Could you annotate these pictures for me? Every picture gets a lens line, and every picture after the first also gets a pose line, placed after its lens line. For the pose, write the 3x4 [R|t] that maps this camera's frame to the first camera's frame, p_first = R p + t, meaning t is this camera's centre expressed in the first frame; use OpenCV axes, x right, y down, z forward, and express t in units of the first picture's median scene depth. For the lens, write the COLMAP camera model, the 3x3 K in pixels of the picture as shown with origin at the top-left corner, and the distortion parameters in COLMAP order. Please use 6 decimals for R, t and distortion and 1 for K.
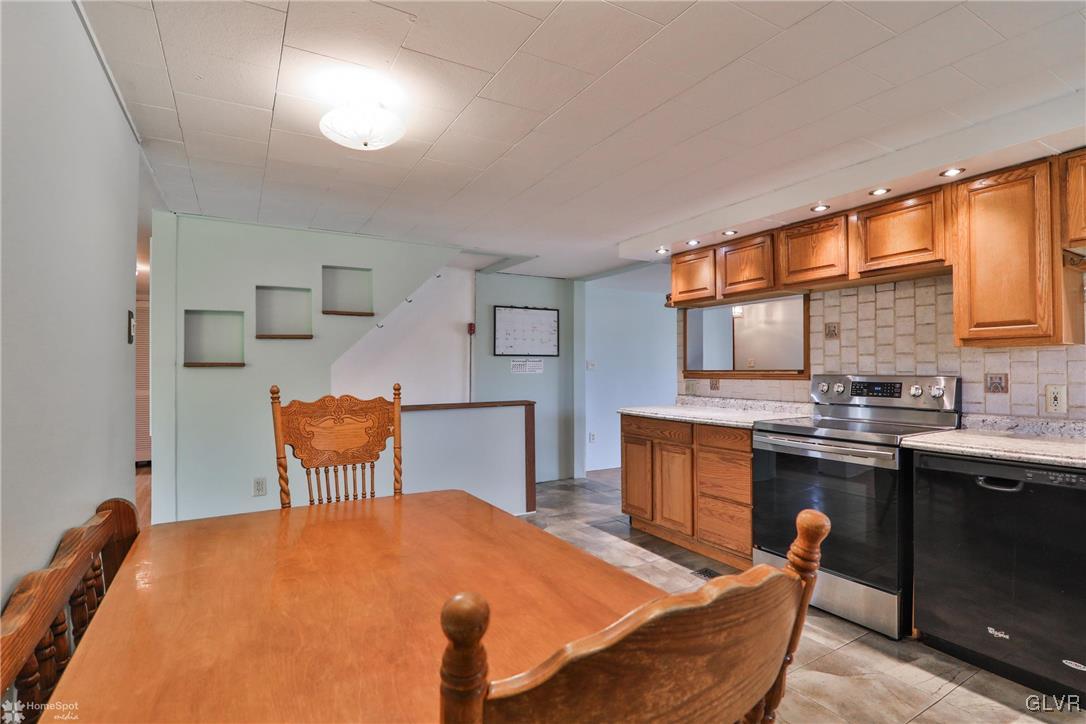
lens RADIAL K [[532.8, 0, 545.9], [0, 532.8, 365.3], [0, 0, 1]] dist [-0.016595, -0.000631]
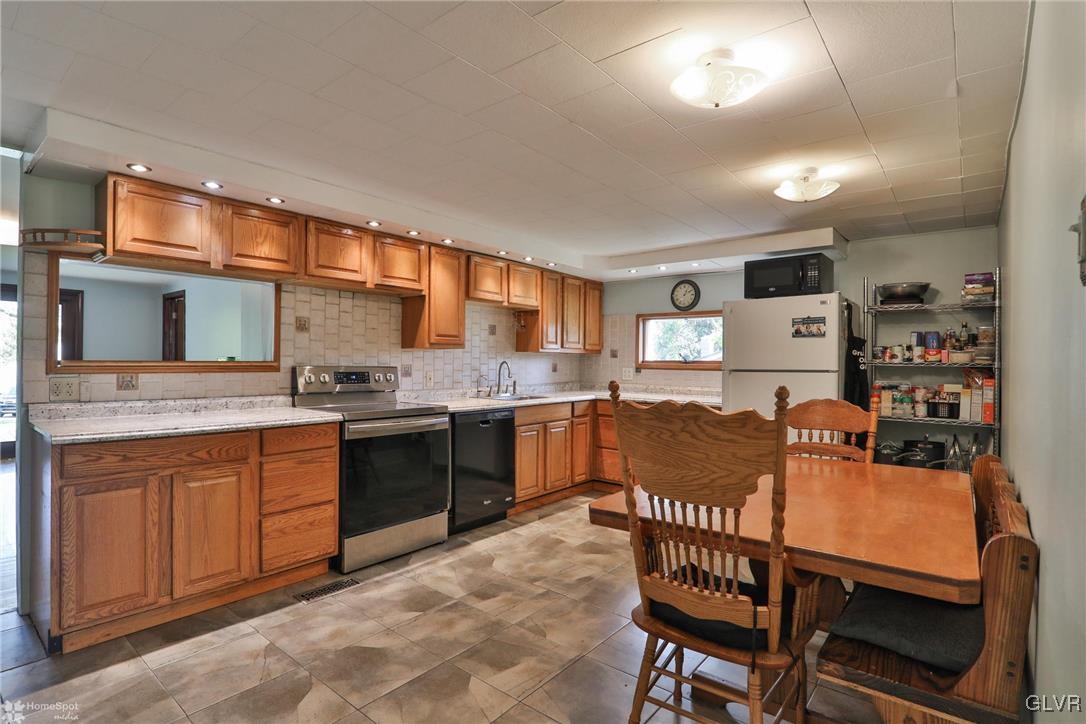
lens RADIAL K [[532.8, 0, 545.9], [0, 532.8, 365.3], [0, 0, 1]] dist [-0.016595, -0.000631]
pose [[-0.354624, -0.003025, 0.935004, -0.638171], [-0.013128, 0.999912, -0.001744, 0.011839], [-0.934917, -0.012893, -0.354632, 0.945053]]
